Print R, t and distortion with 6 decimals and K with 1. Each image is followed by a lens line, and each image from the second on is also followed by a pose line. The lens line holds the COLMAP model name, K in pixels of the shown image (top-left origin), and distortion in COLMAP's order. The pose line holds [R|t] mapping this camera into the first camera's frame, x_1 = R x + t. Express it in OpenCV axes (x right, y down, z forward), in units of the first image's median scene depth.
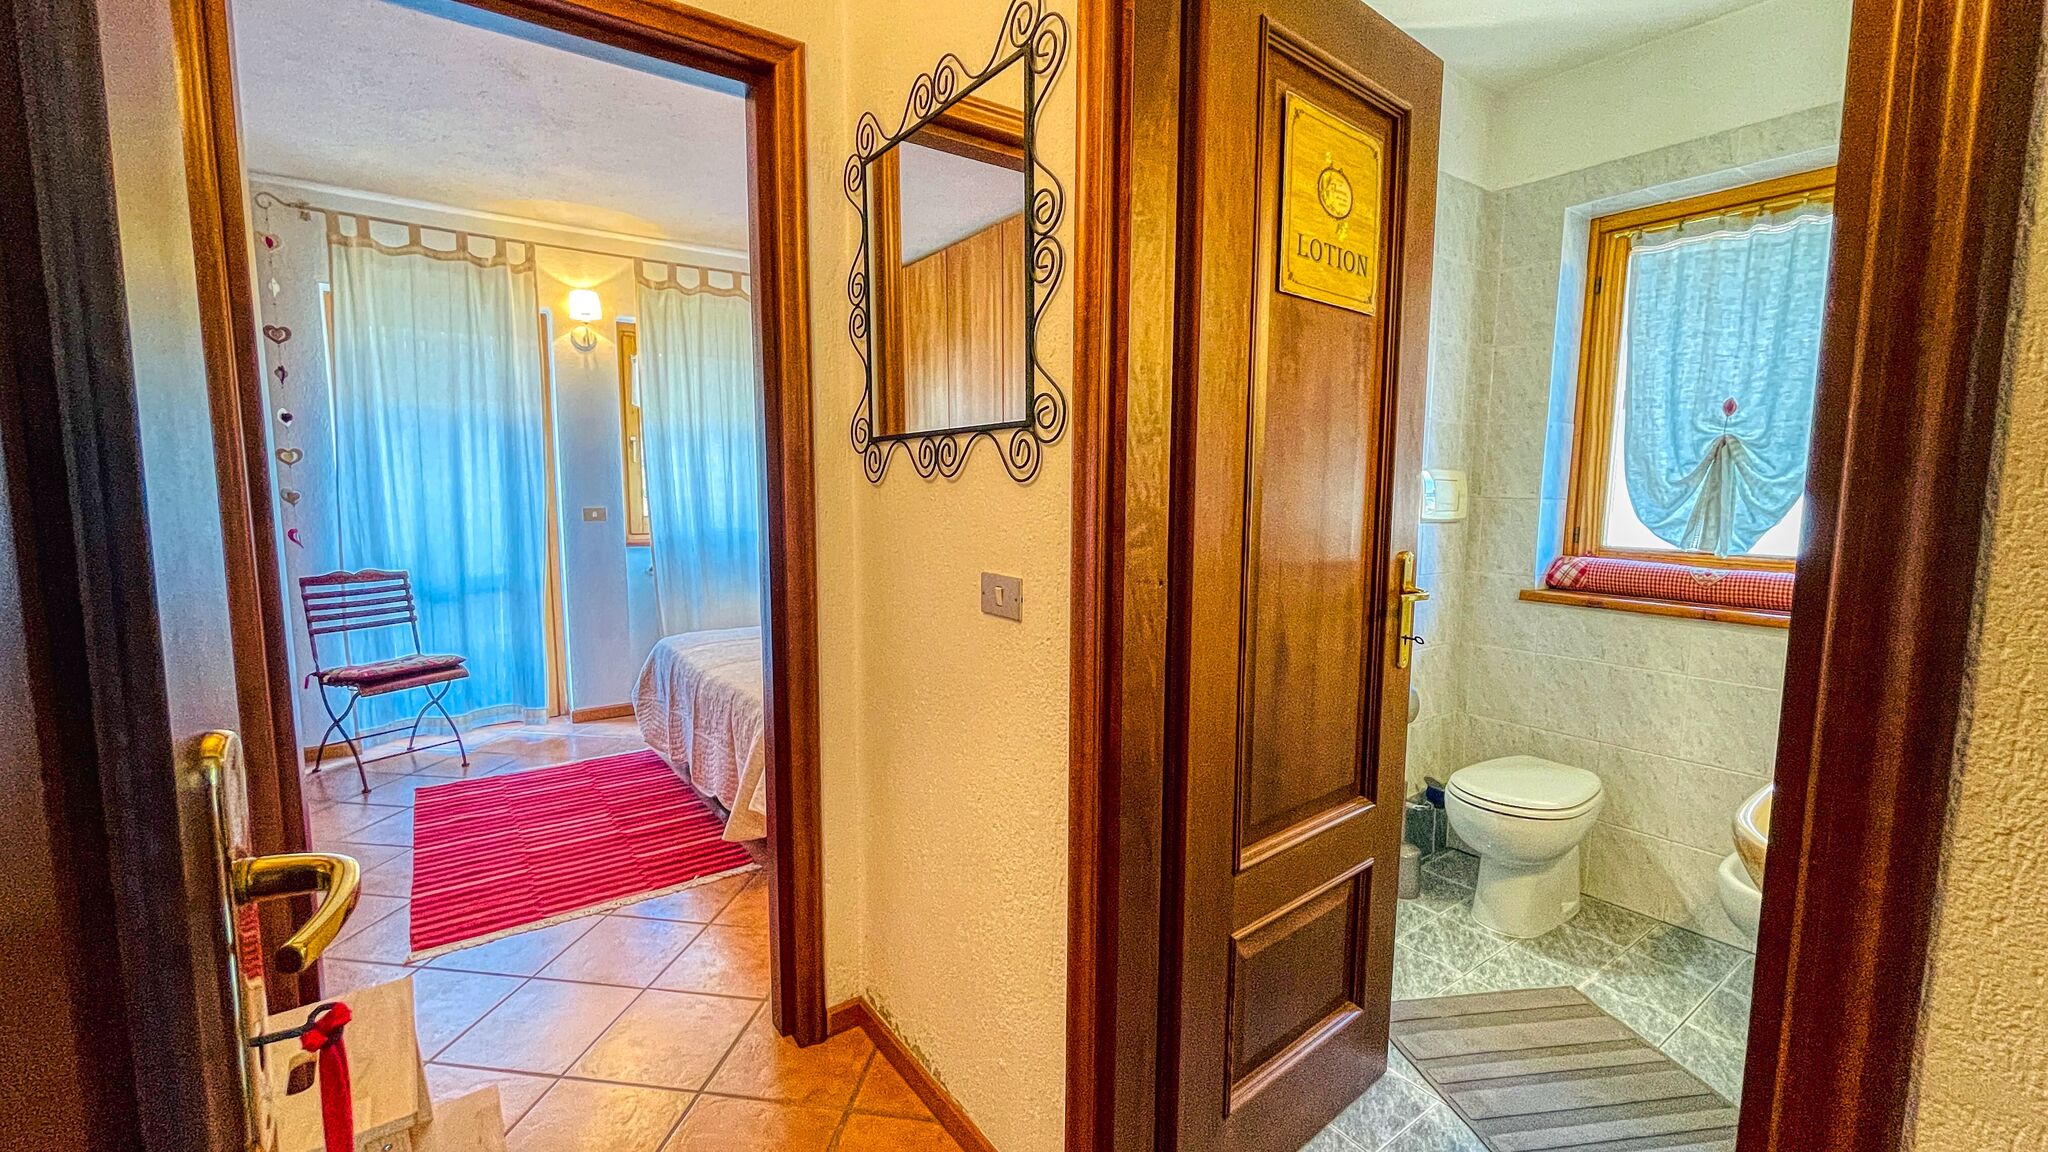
lens RADIAL K [[830.6, 0, 1015.6], [0, 830.6, 579.5], [0, 0, 1]] dist [0.000475, -0.000238]
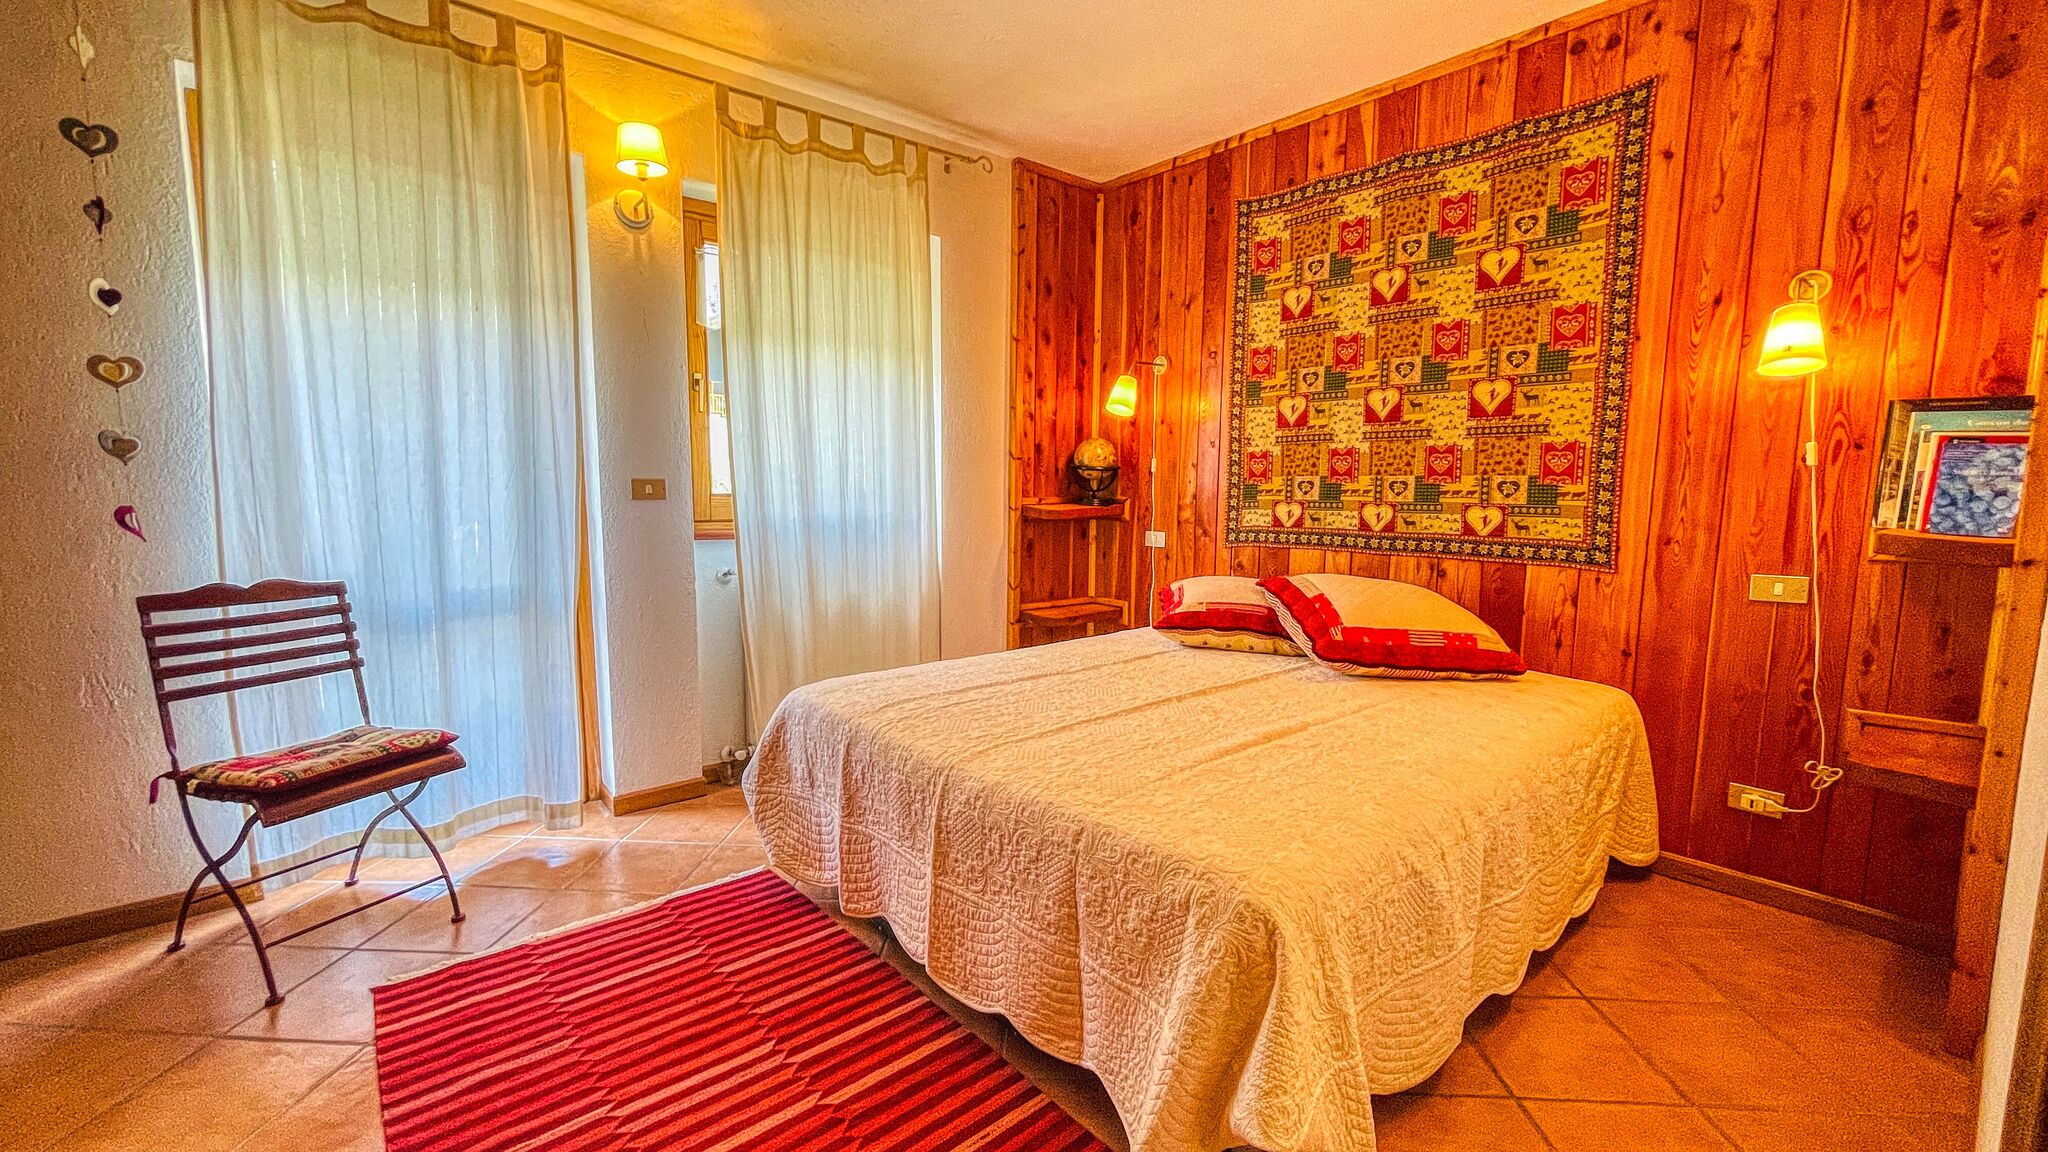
lens RADIAL K [[830.6, 0, 1023.2], [0, 830.6, 582.8], [0, 0, 1]] dist [0.000475, -0.000238]
pose [[0.997041, -0.010192, 0.076189, -0.315845], [0.010288, 0.999947, -0.000872, -0.004114], [-0.076176, 0.001653, 0.997093, 0.400009]]
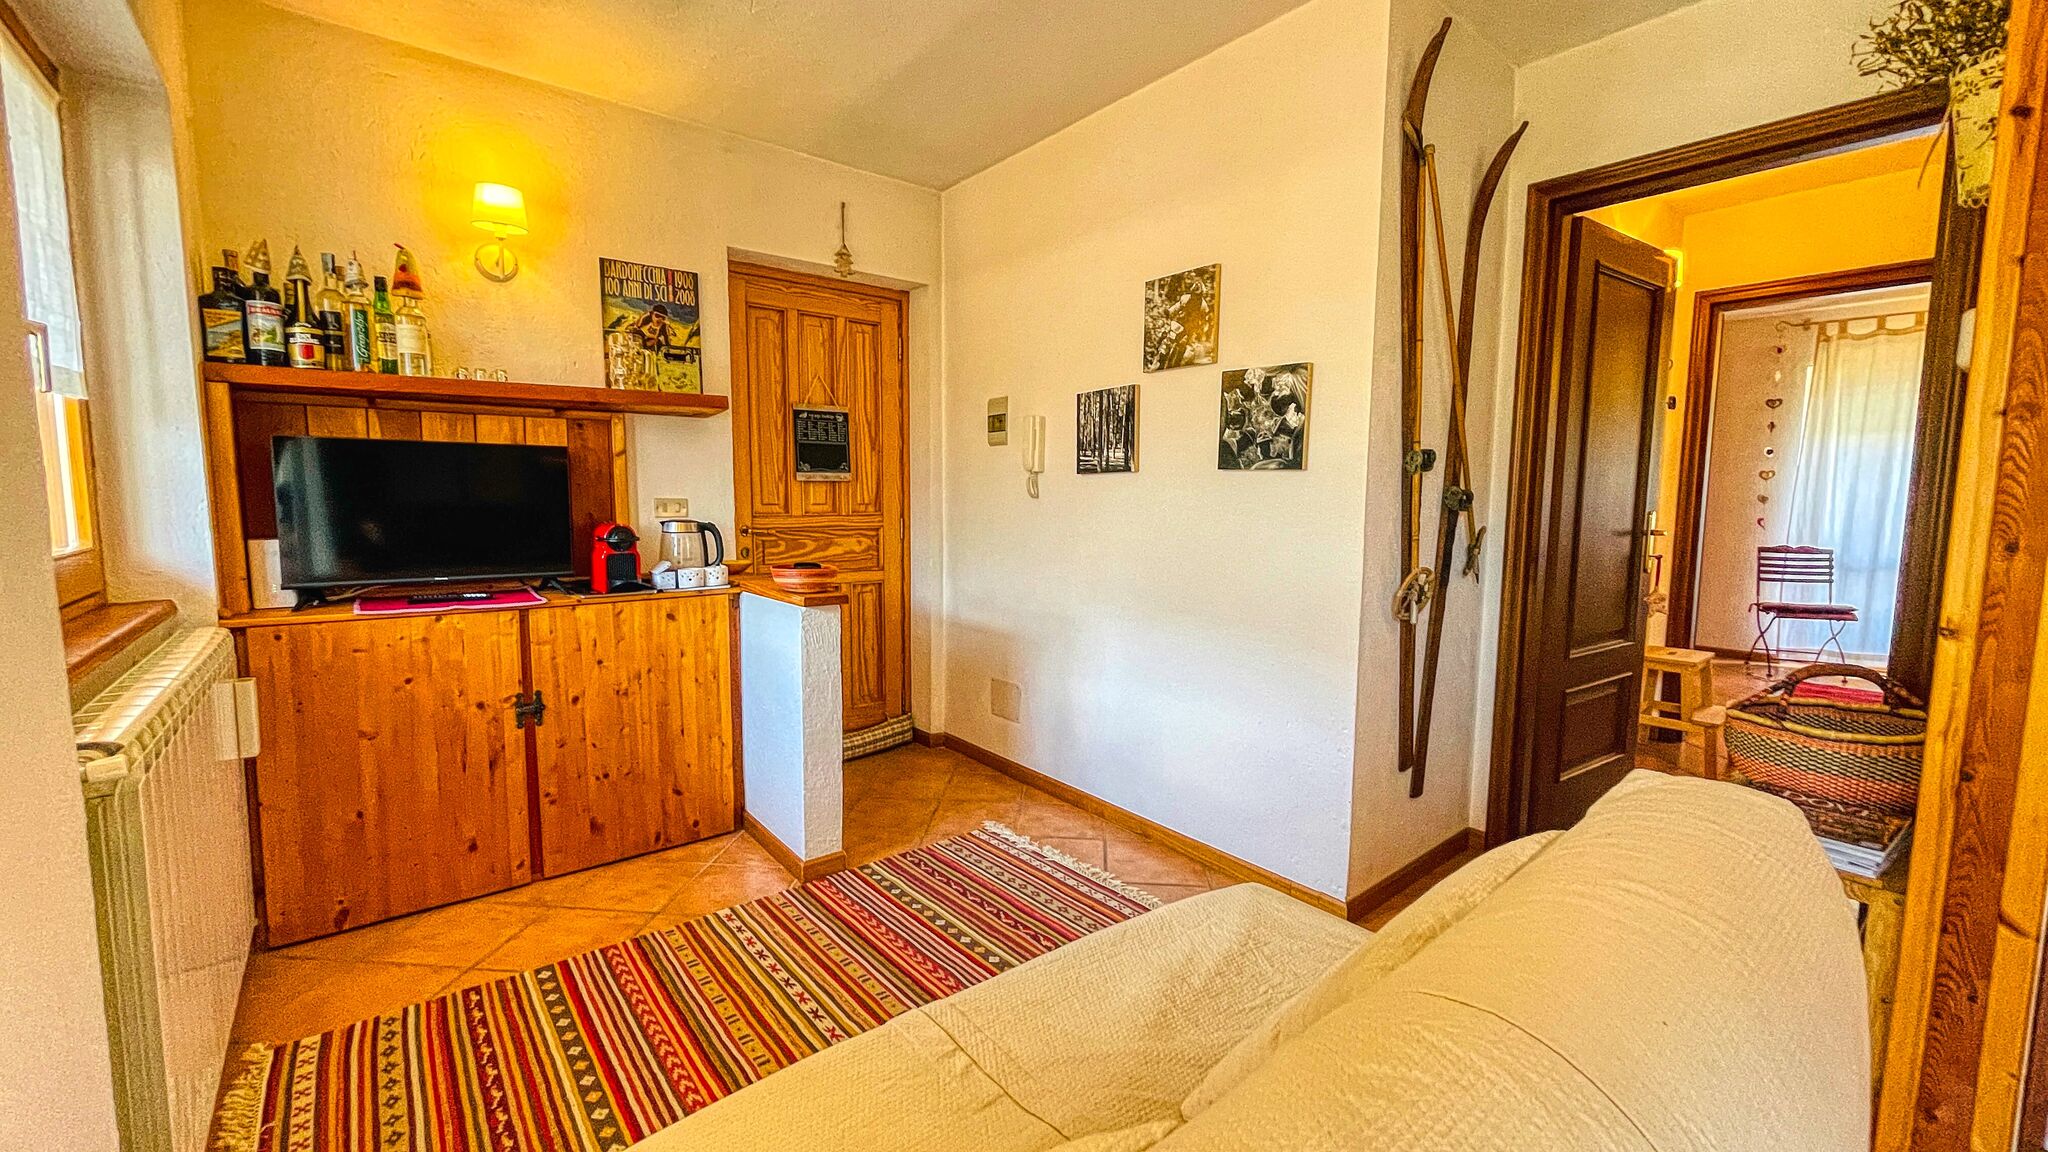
lens RADIAL K [[830.6, 0, 1018.8], [0, 830.6, 576.5], [0, 0, 1]] dist [0.000475, -0.000238]
pose [[0.055327, 0.096878, -0.993757, 0.710085], [-0.116201, 0.989143, 0.089959, 0.077424], [0.991684, 0.110498, 0.065984, -0.574262]]
